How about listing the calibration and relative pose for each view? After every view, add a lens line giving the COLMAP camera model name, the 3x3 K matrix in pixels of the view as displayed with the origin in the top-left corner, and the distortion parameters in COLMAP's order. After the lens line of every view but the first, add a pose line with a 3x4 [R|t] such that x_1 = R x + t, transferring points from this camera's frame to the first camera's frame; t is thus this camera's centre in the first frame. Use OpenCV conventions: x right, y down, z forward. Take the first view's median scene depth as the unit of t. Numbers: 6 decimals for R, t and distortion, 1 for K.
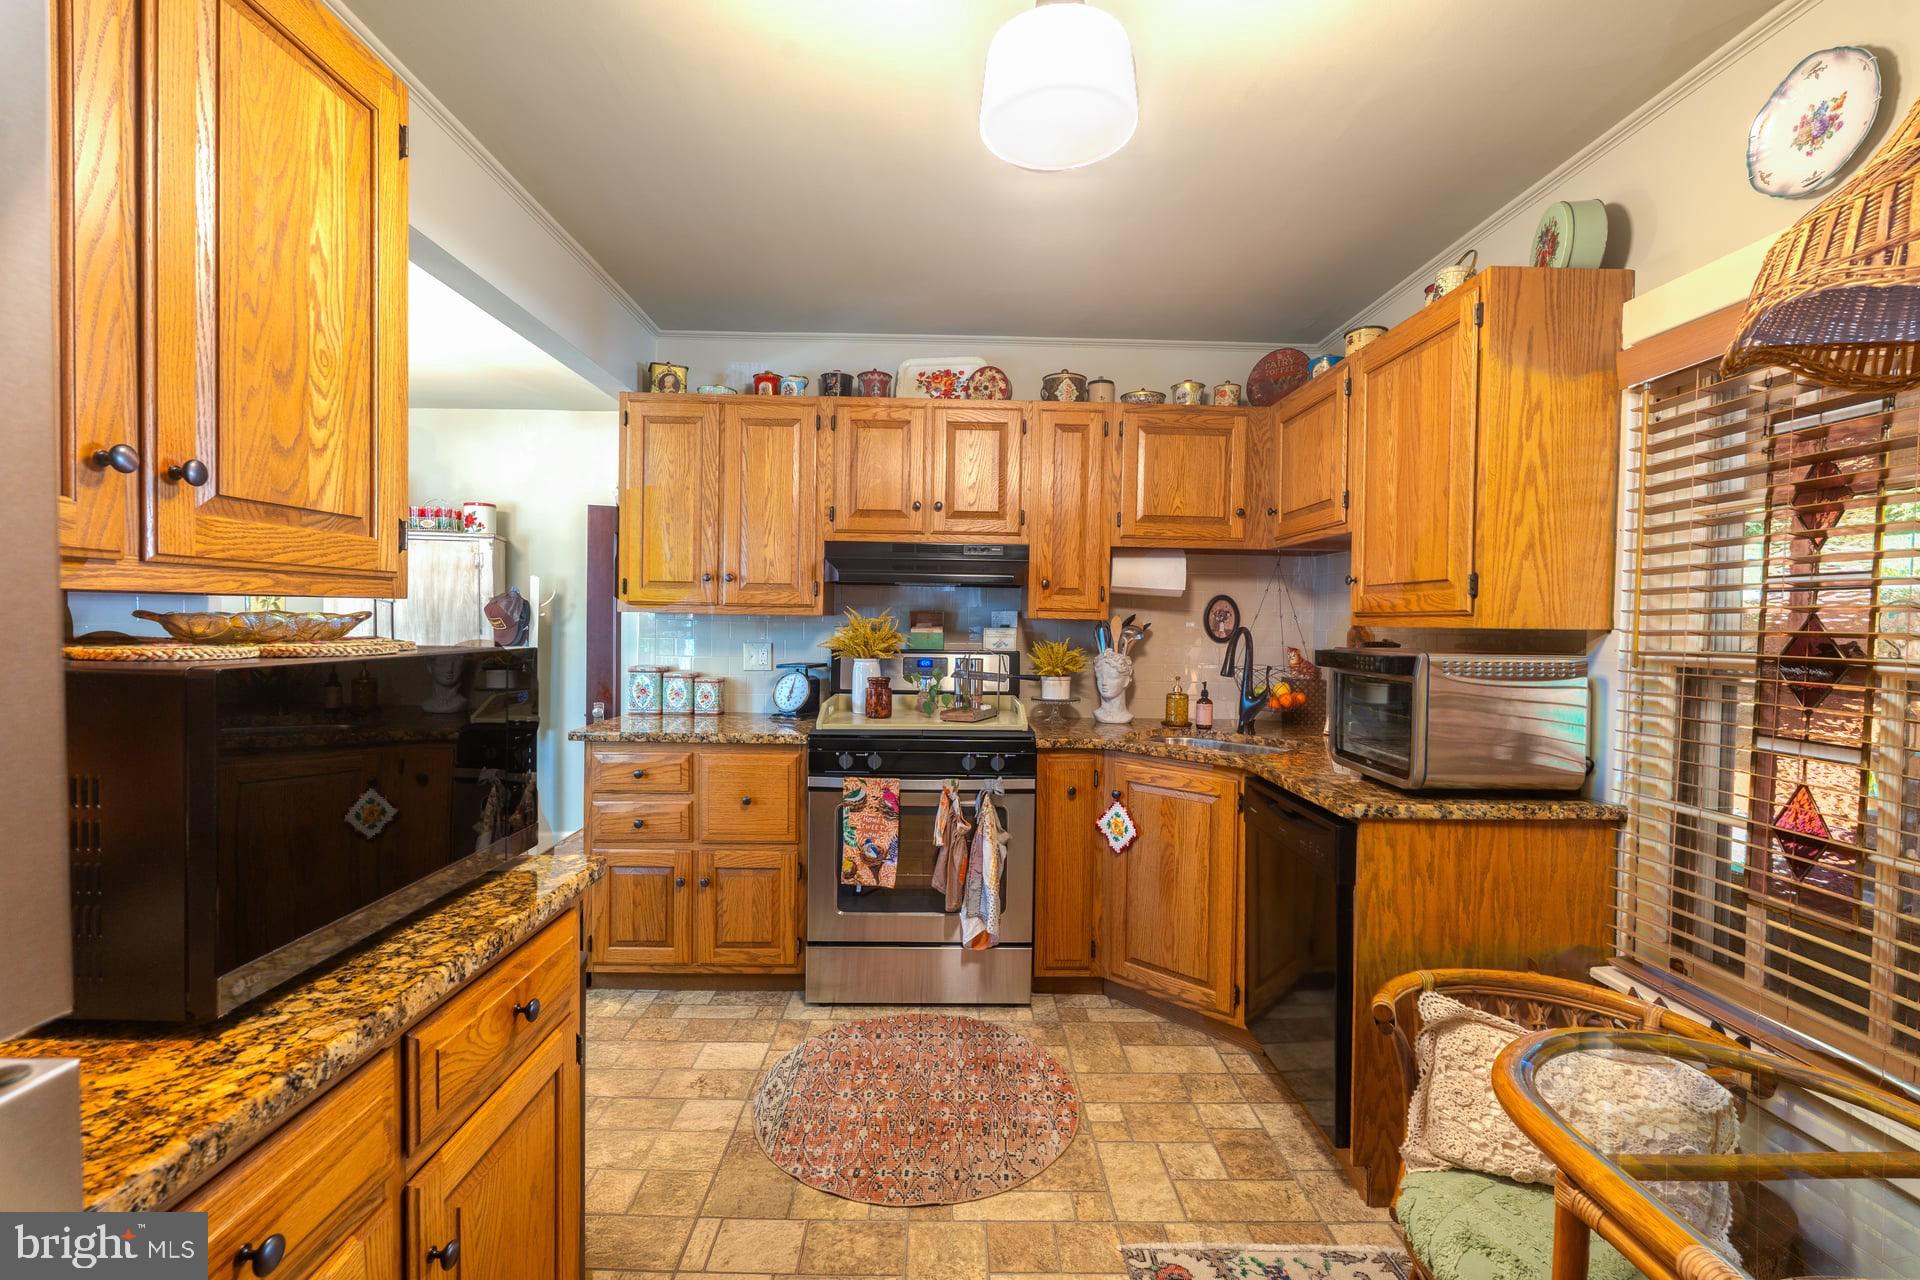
lens RADIAL K [[834.5, 0, 962.6], [0, 834.5, 635.6], [0, 0, 1]] dist [-0.001141, -0.000624]
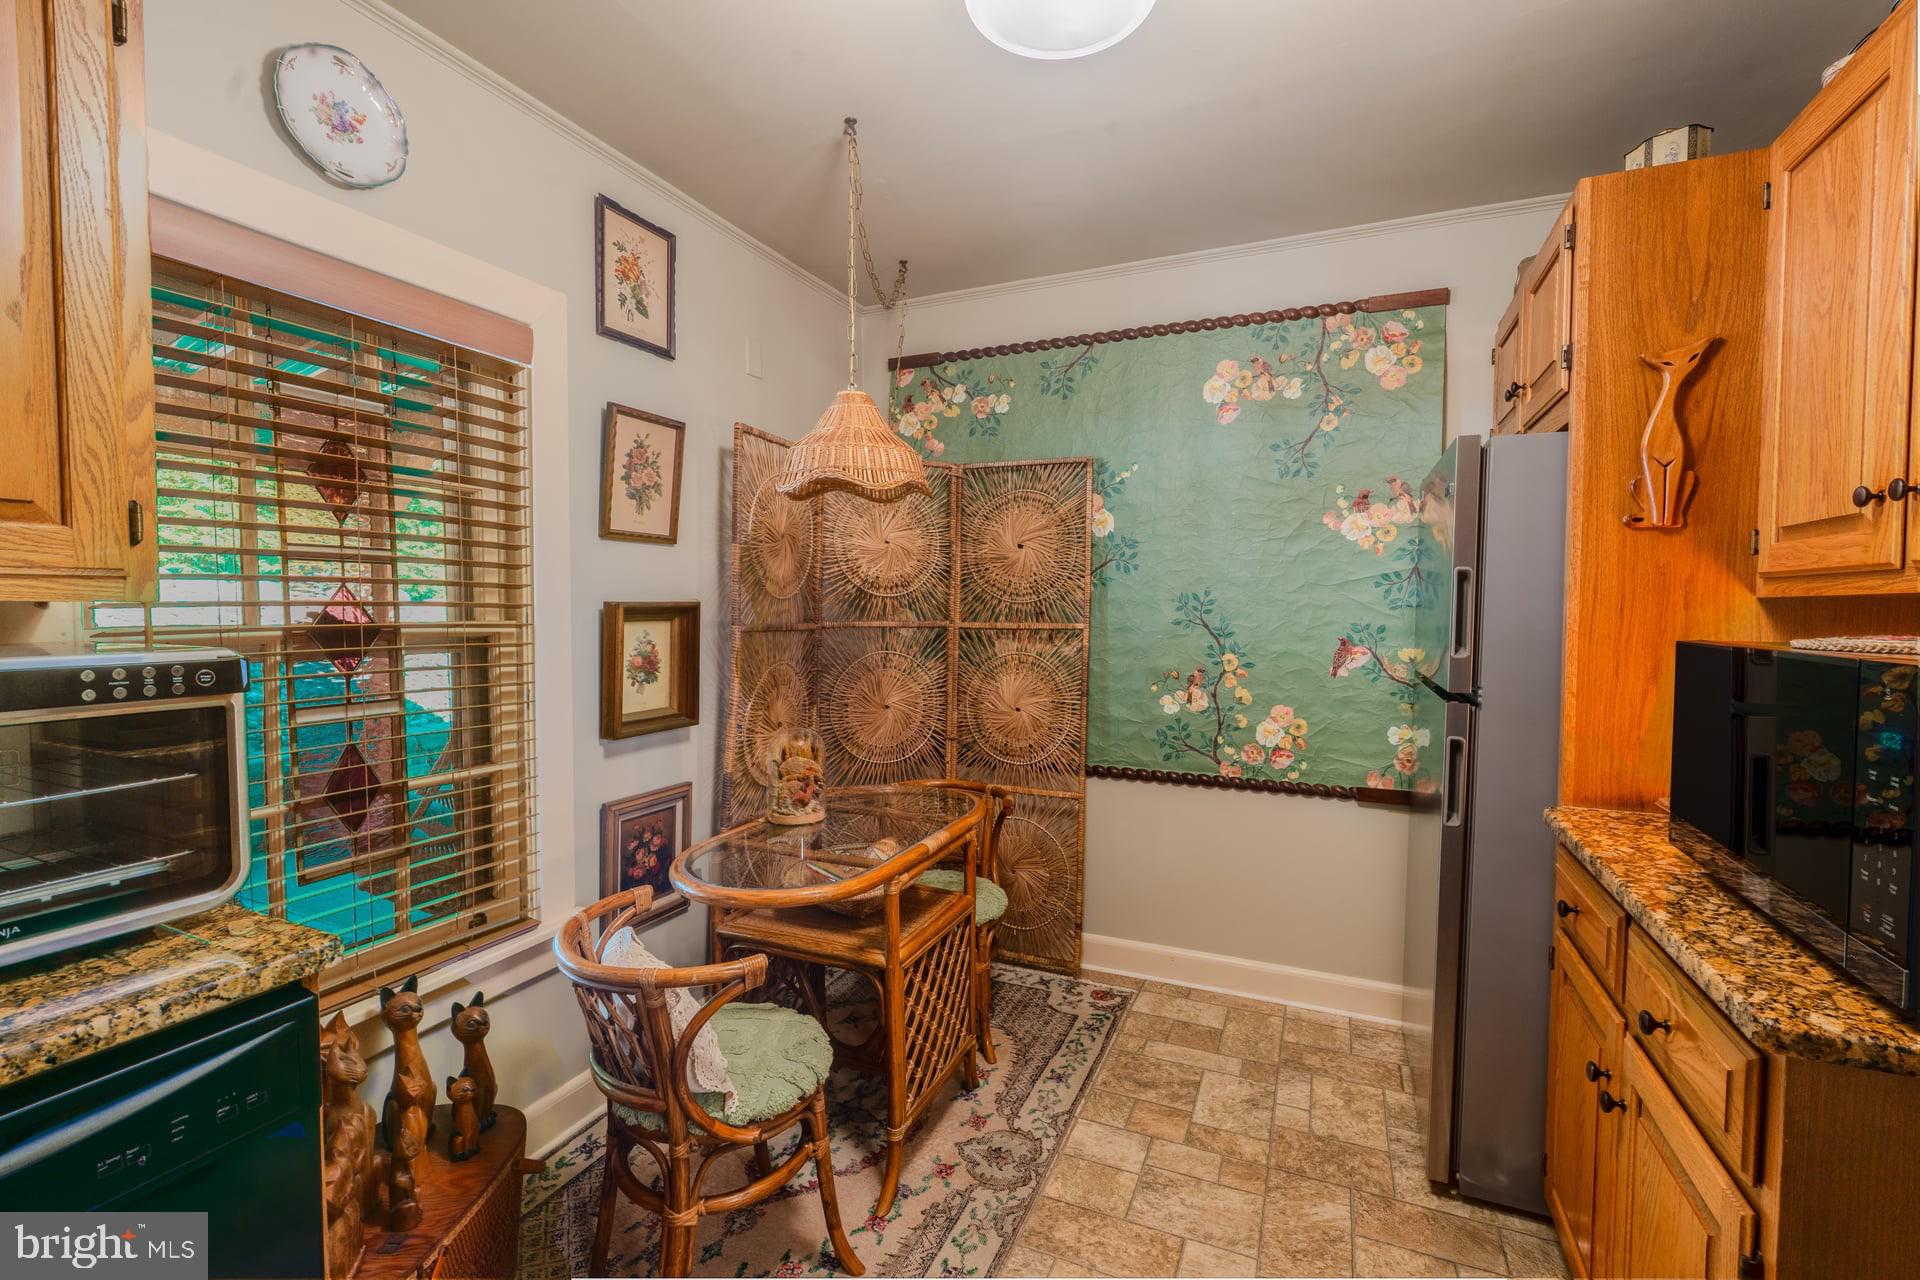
lens RADIAL K [[834.5, 0, 966.6], [0, 834.5, 637.4], [0, 0, 1]] dist [-0.001141, -0.000624]
pose [[-0.911381, -0.032449, 0.410283, -0.178382], [-0.007782, 0.998067, 0.061650, -0.038538], [-0.411491, 0.052994, -0.909872, 2.074247]]
